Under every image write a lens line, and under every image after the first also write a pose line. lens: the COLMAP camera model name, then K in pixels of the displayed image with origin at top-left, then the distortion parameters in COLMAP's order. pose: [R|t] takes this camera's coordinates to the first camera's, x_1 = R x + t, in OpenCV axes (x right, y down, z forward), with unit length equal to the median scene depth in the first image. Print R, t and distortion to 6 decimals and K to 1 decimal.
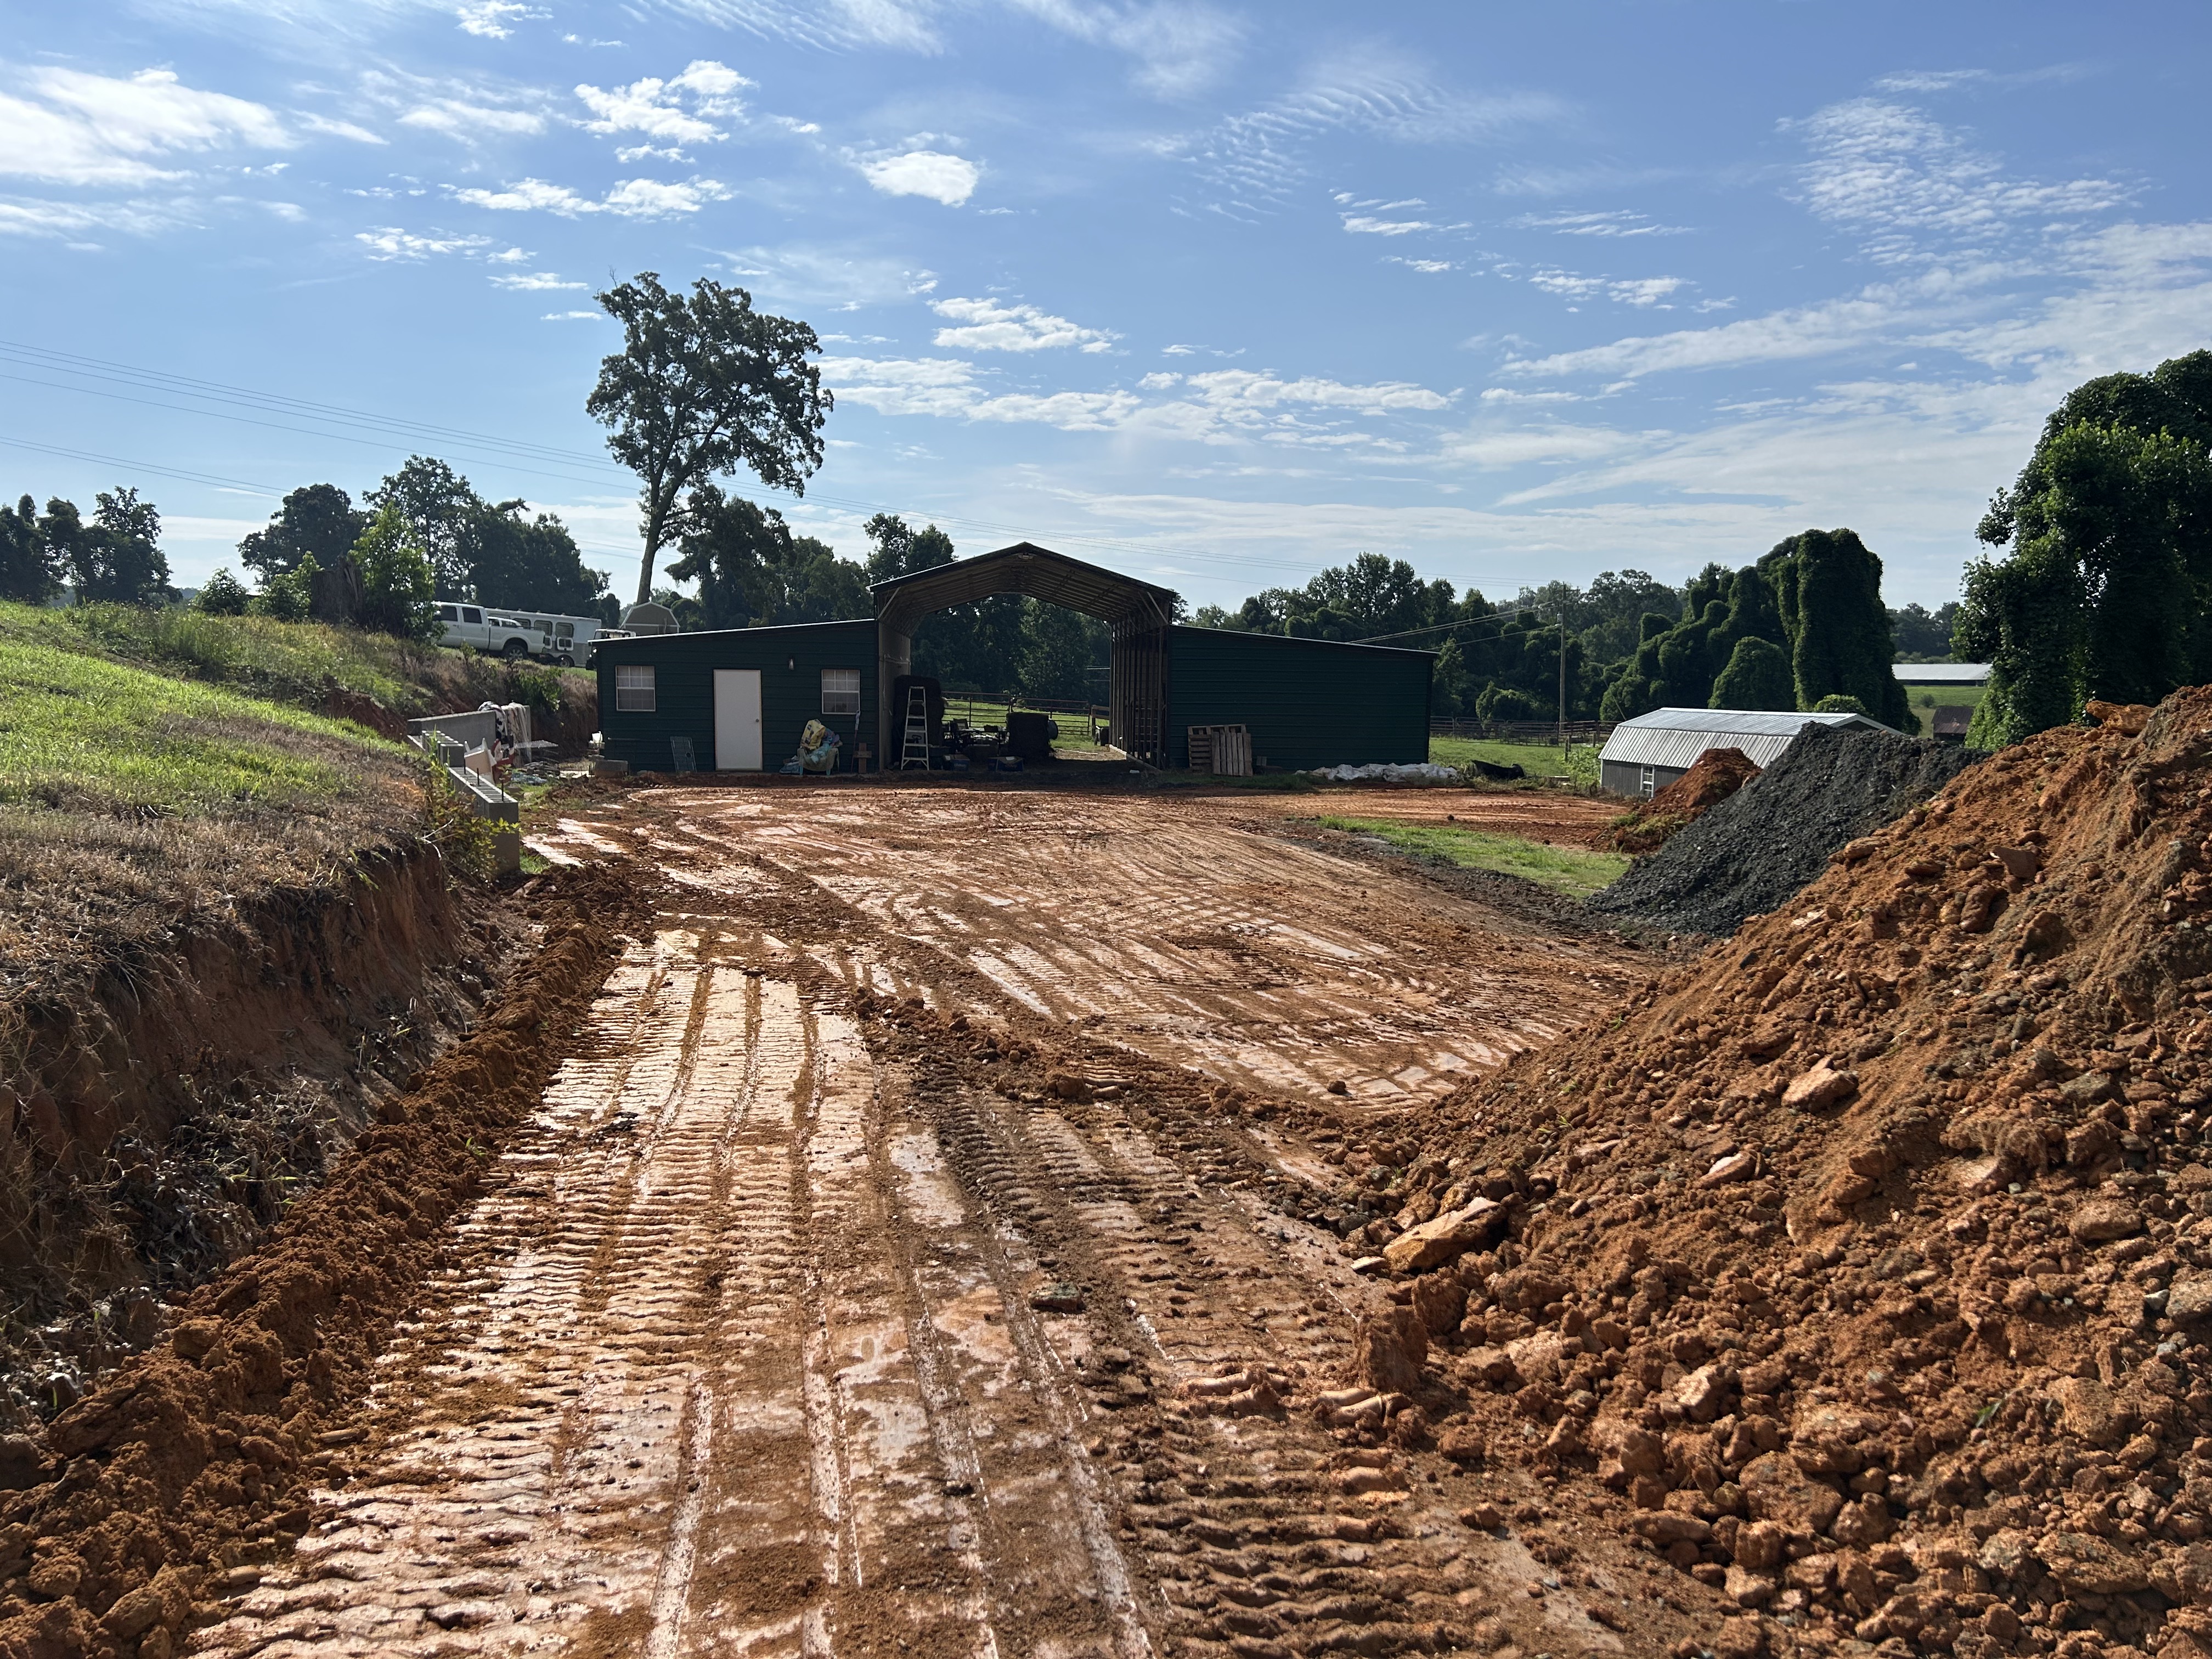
lens RADIAL K [[1599.2, 0, 1109.7], [0, 1599.2, 872.9], [0, 0, 1]] dist [0.001497, -0.031025]
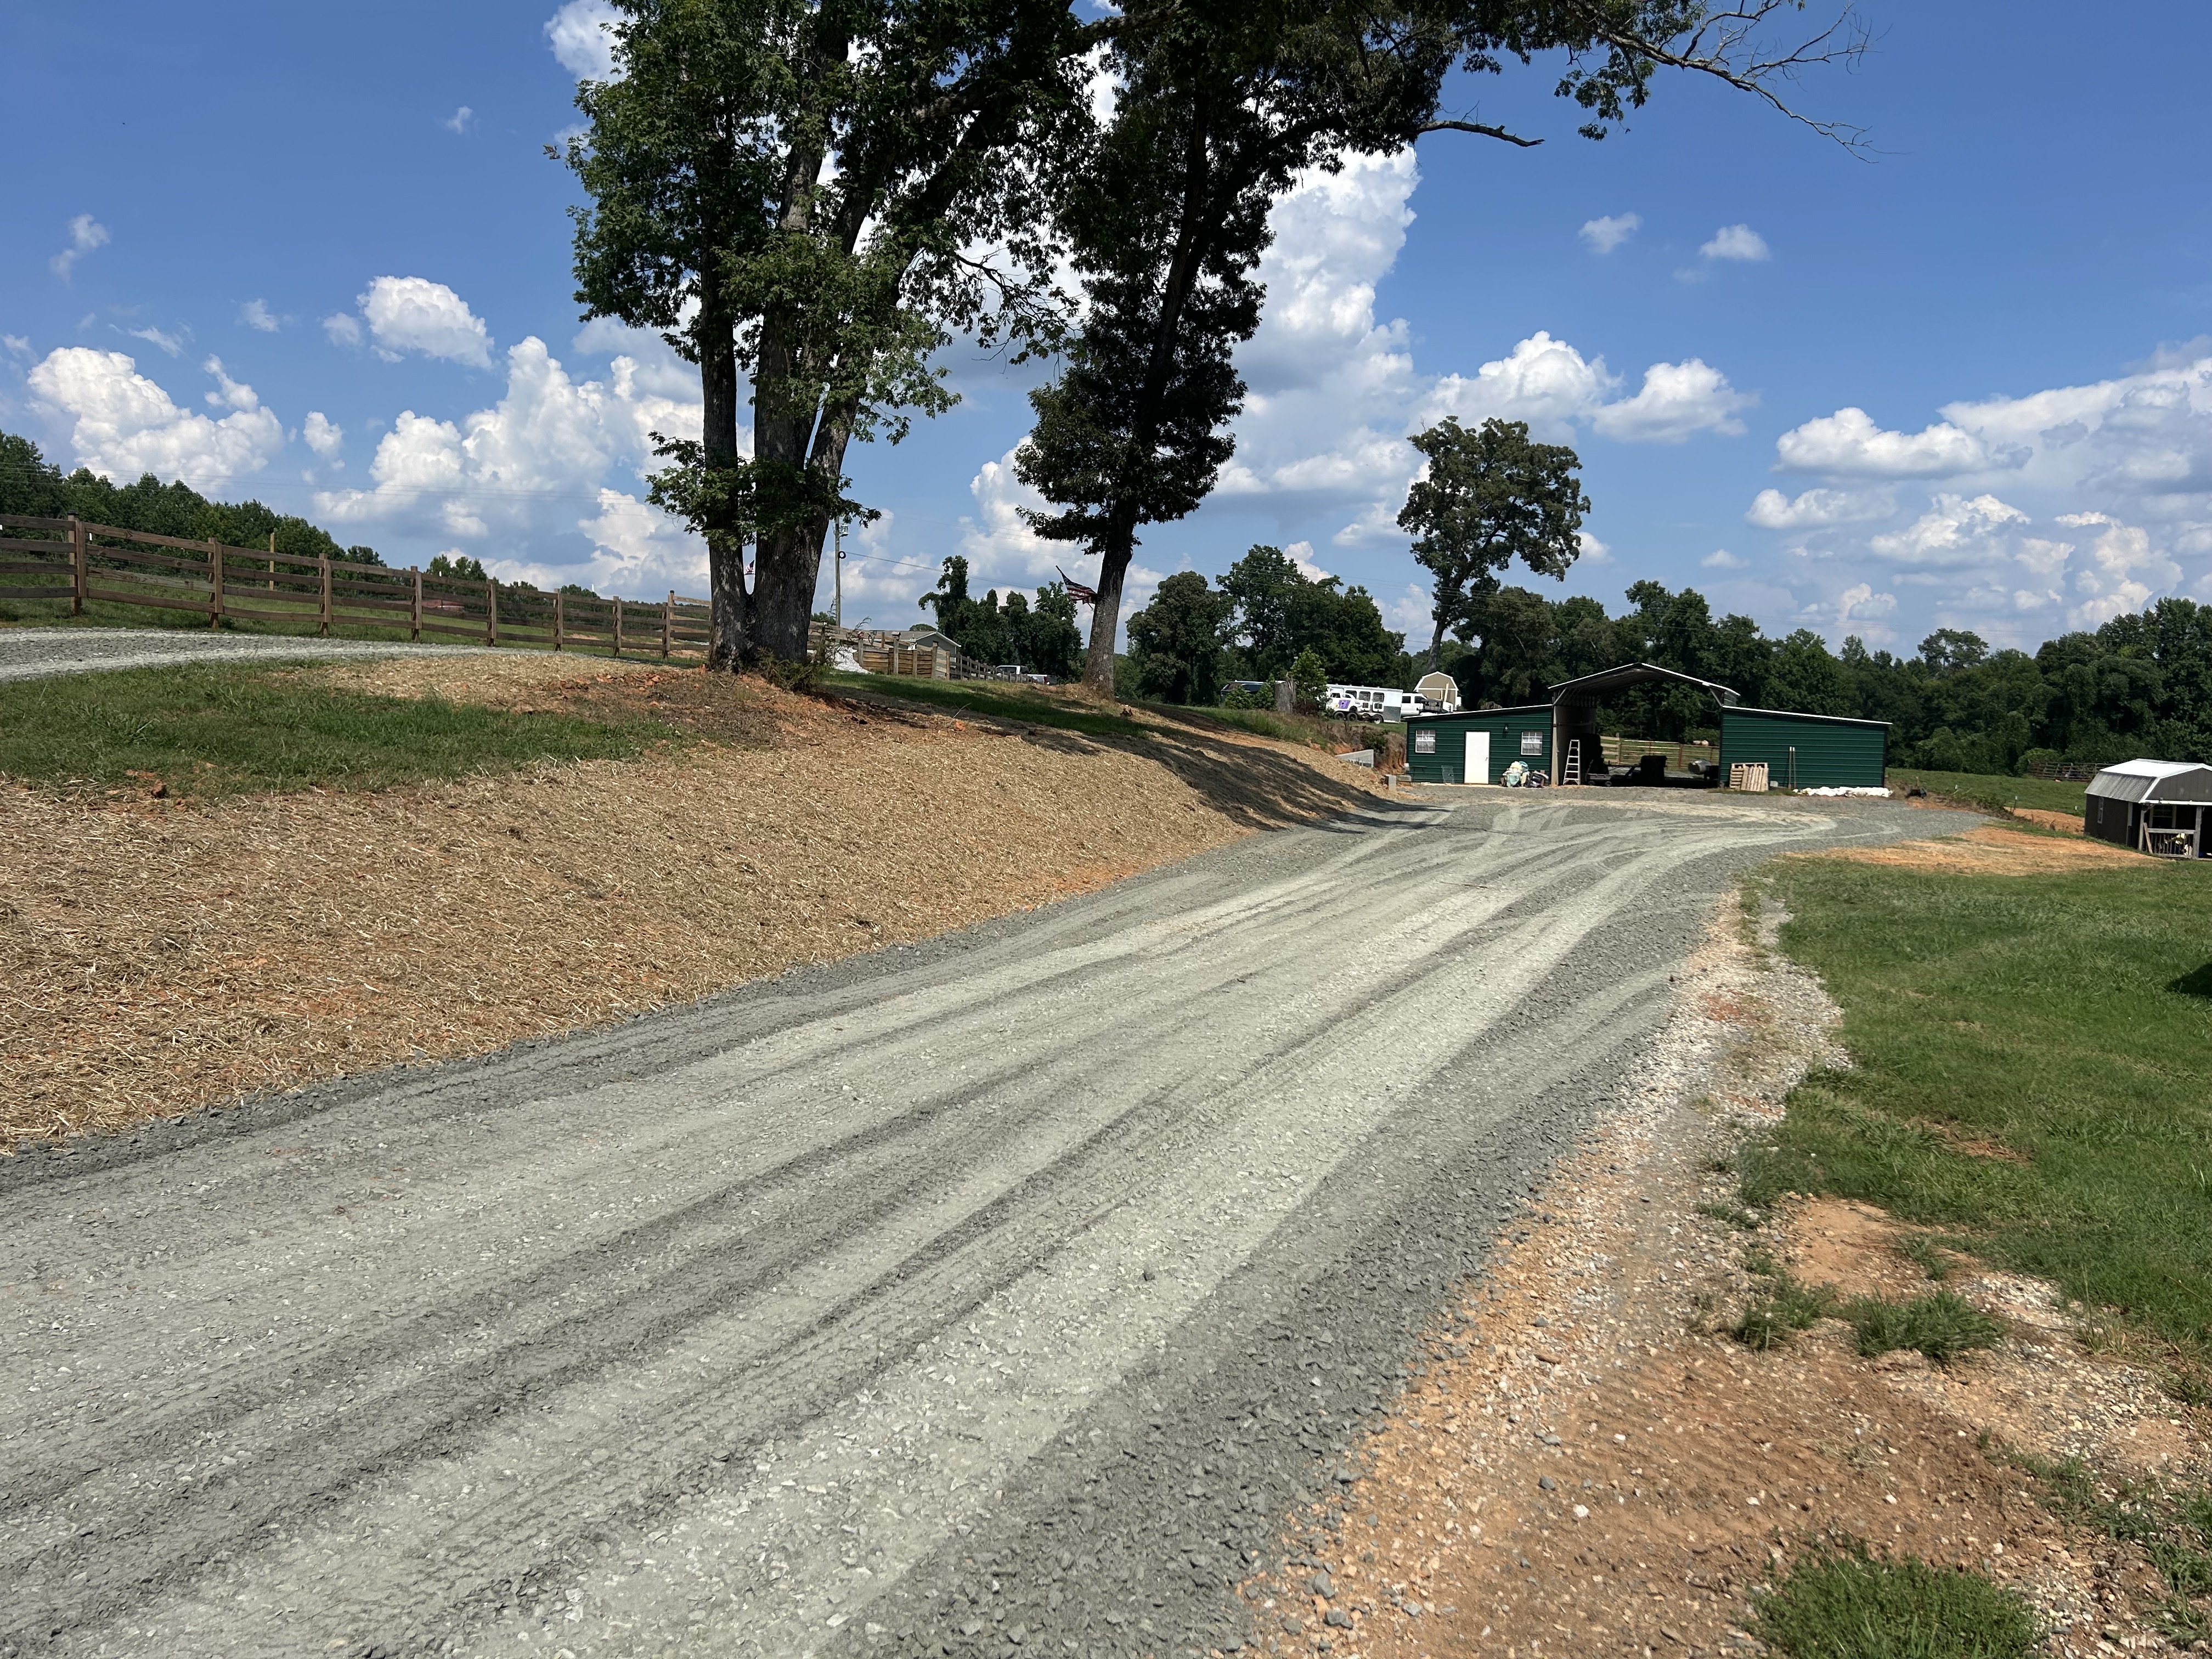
lens RADIAL K [[1599.2, 0, 1109.7], [0, 1599.2, 872.9], [0, 0, 1]] dist [0.001497, -0.031025]
pose [[0.888715, 0.045268, -0.456221, 0.074308], [-0.057450, 0.998266, -0.012859, 0.027404], [0.454847, 0.037638, 0.889774, -0.263059]]
